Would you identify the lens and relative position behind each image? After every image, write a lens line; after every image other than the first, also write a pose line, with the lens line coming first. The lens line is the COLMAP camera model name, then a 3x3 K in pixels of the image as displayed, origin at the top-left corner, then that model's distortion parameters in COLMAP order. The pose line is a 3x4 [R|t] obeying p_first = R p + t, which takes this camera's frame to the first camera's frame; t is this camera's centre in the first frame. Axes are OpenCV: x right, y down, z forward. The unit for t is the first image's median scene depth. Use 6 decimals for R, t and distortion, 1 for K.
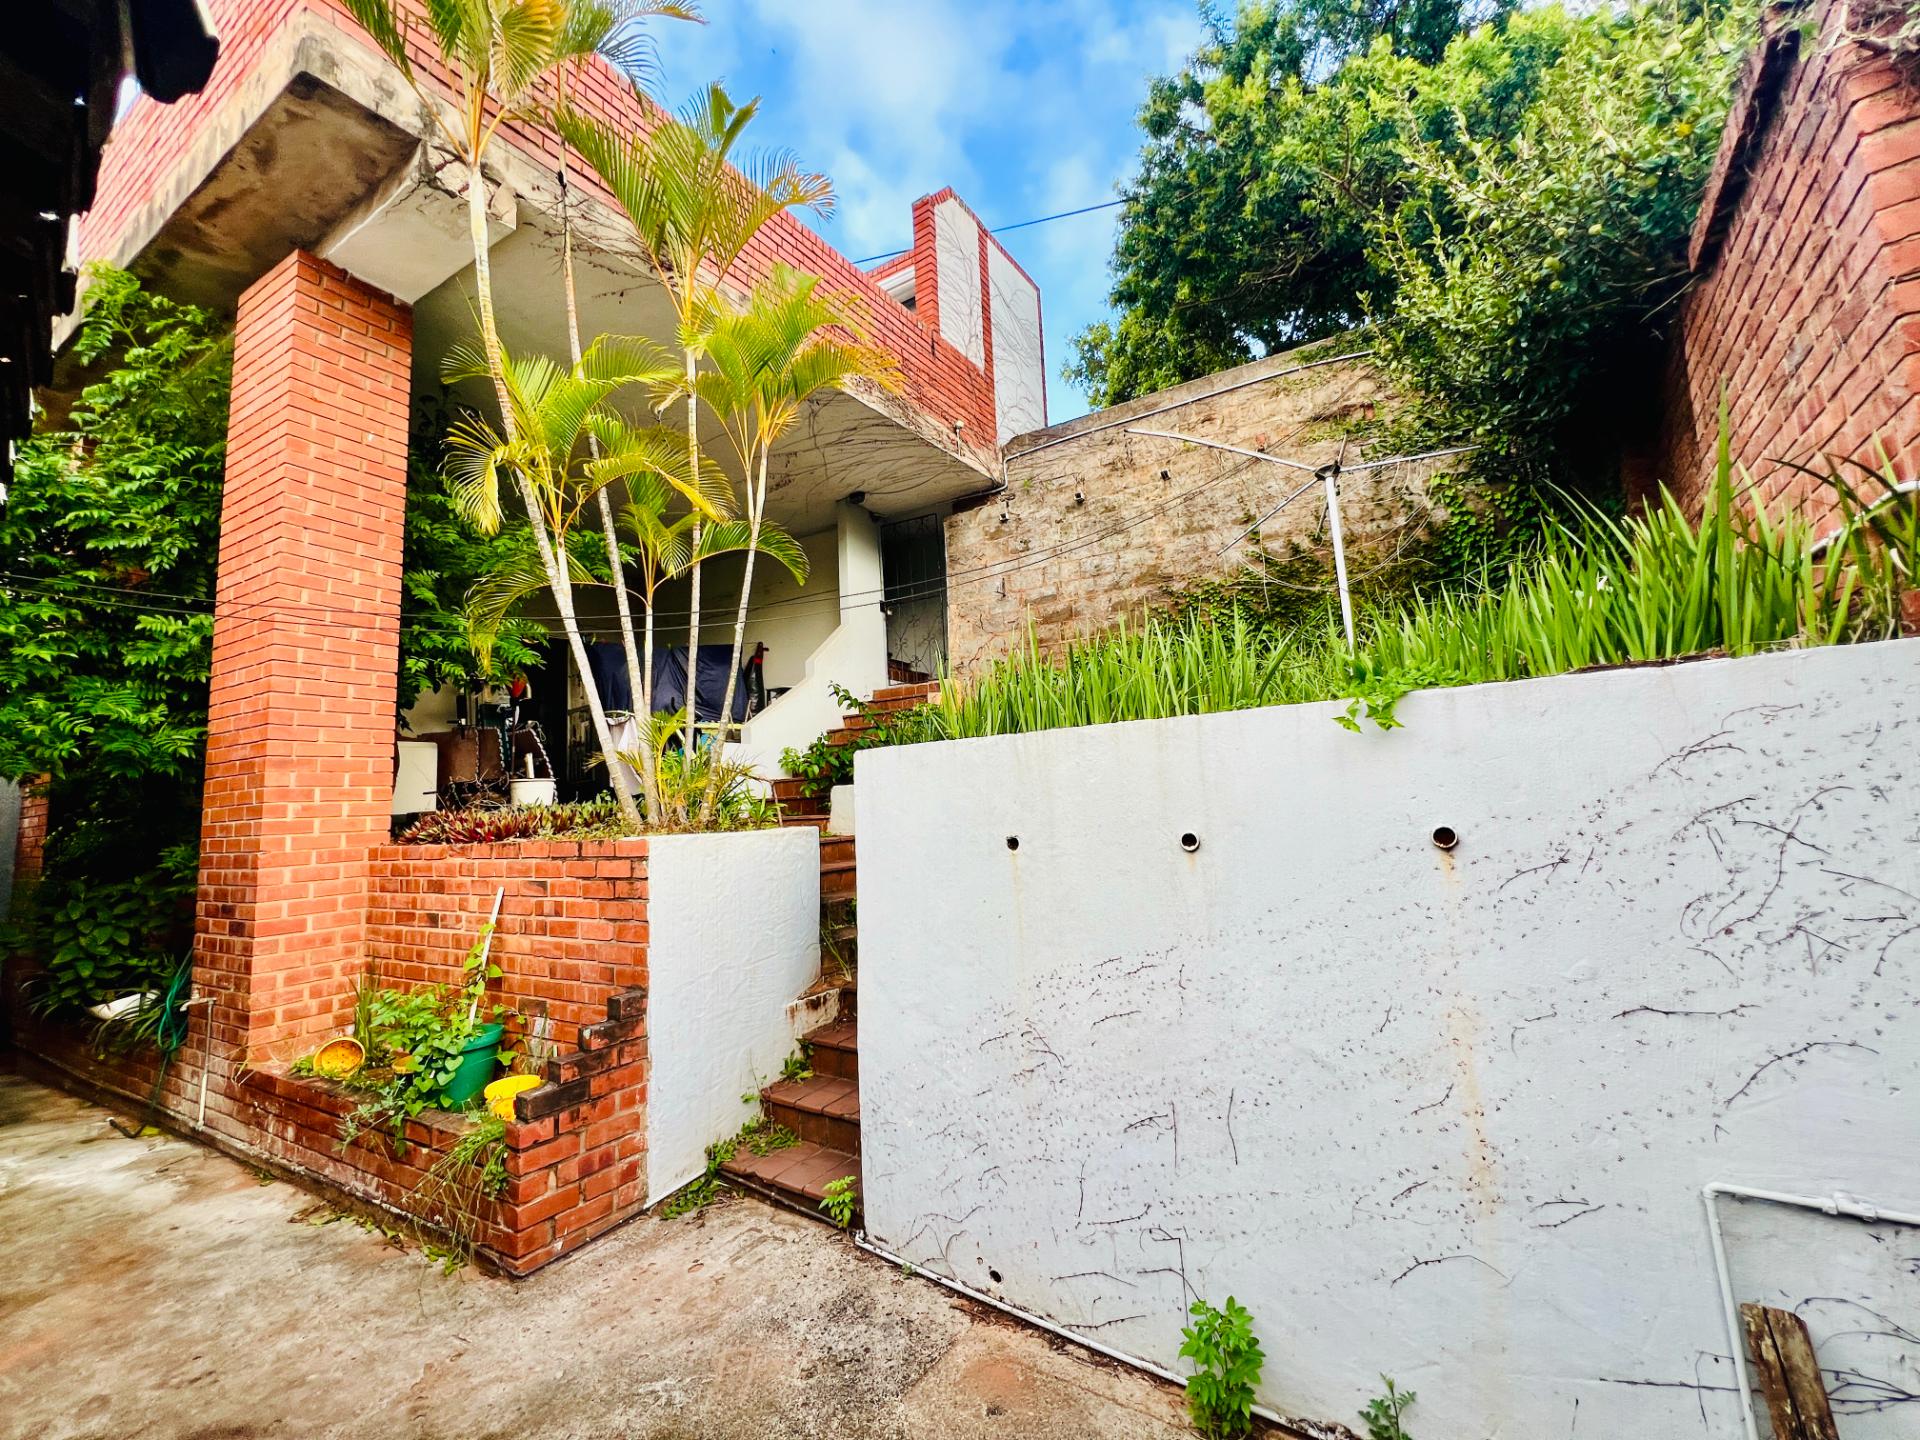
lens RADIAL K [[762.6, 0, 962.6], [0, 762.6, 714.9], [0, 0, 1]] dist [-0.003606, 0.000625]
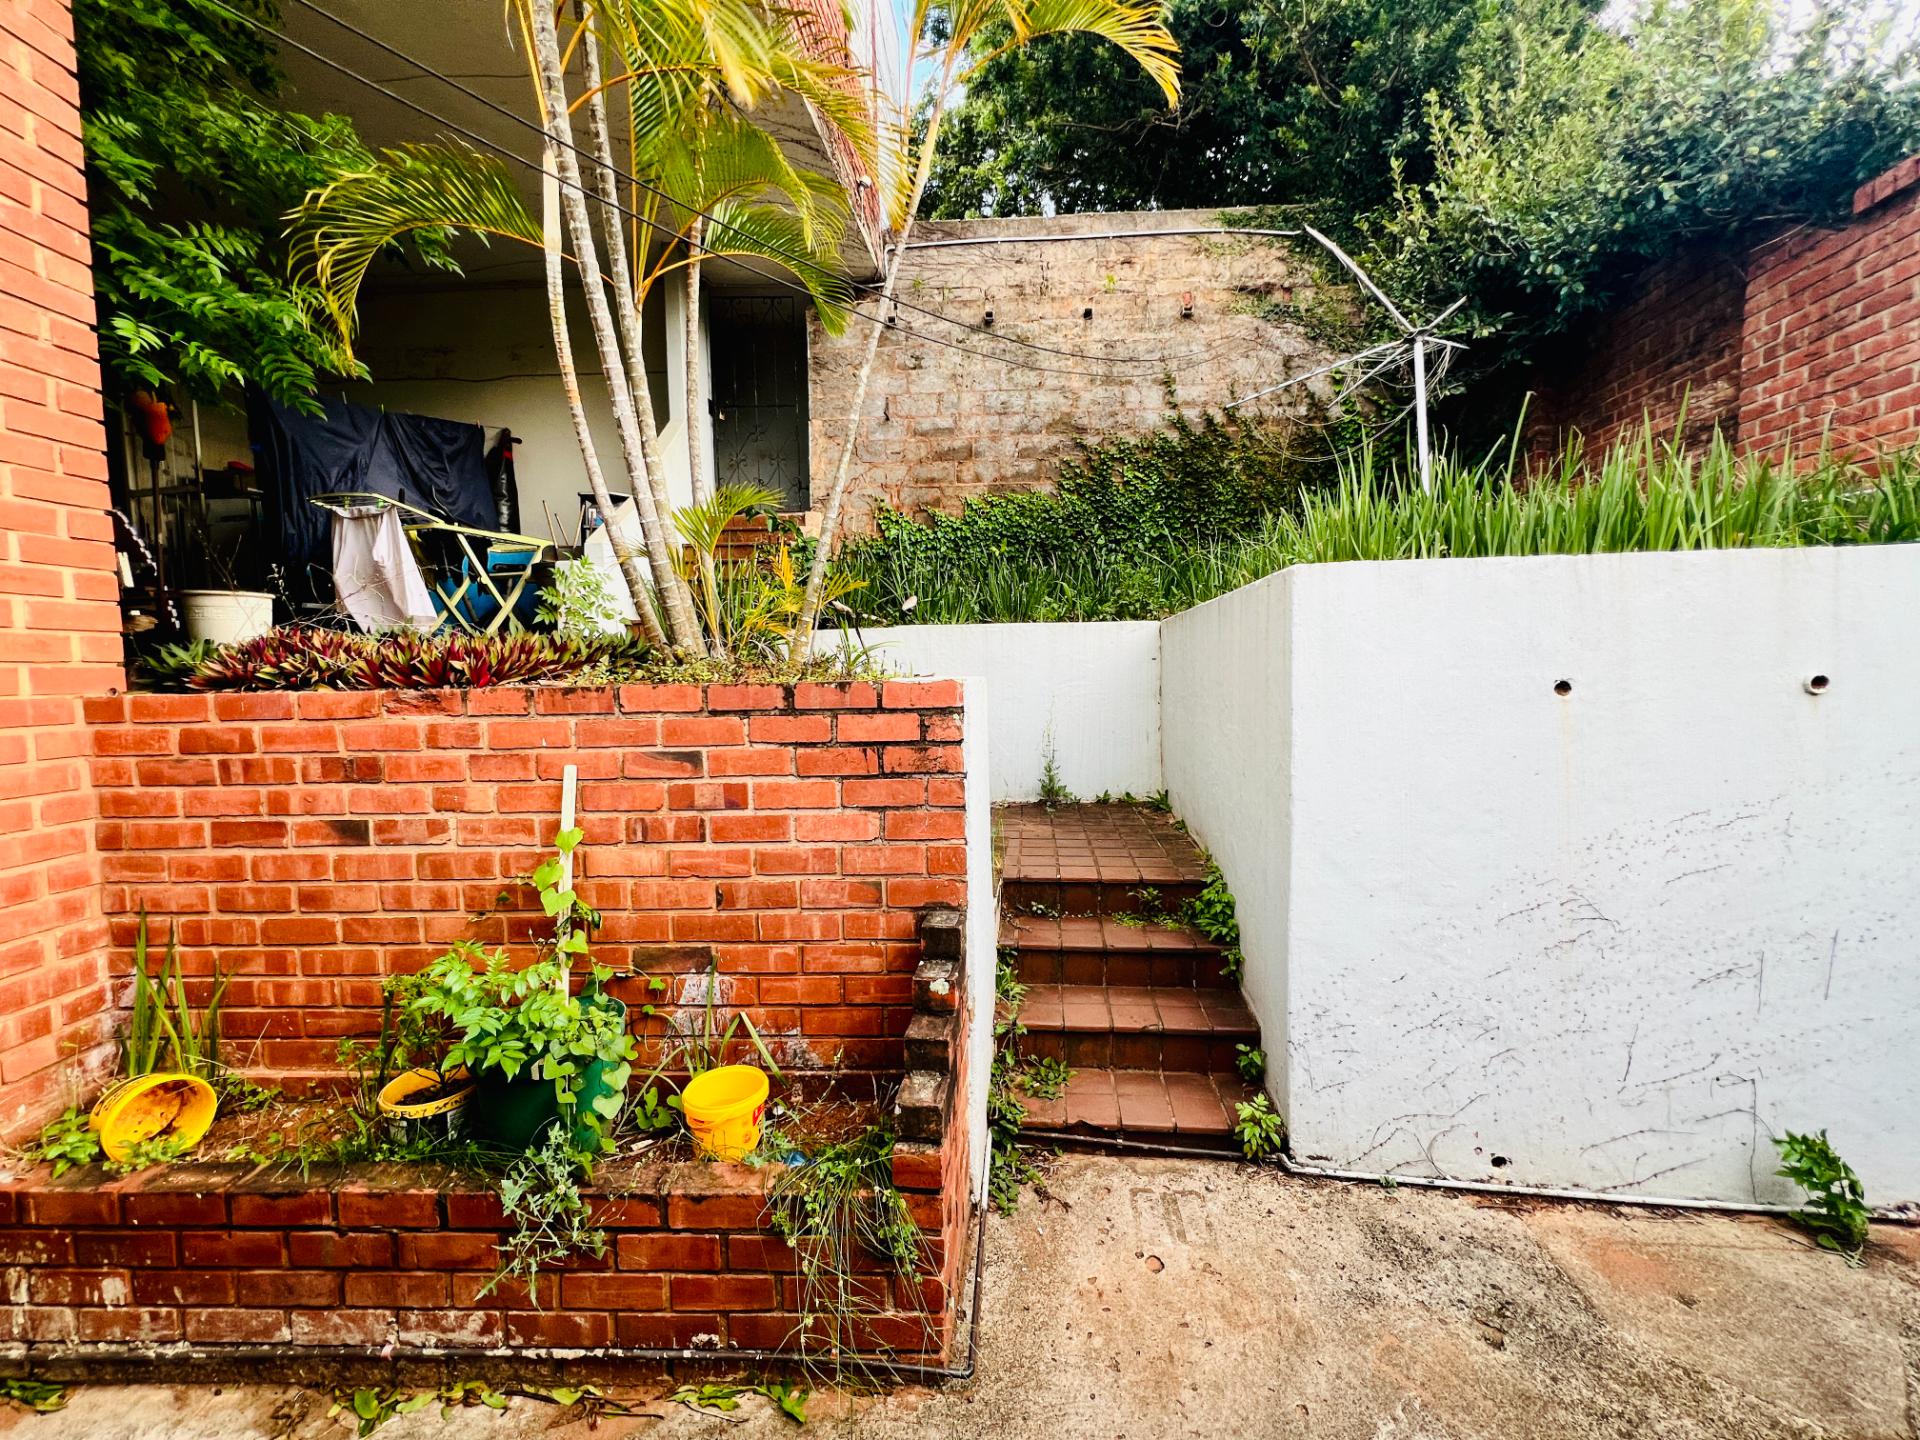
lens RADIAL K [[762.6, 0, 962.2], [0, 762.6, 713.8], [0, 0, 1]] dist [-0.003606, 0.000625]
pose [[0.882374, 0.001263, 0.470547, -0.643277], [-0.078013, 0.986550, 0.143642, 0.090989], [-0.464037, -0.163455, 0.870604, 0.407044]]
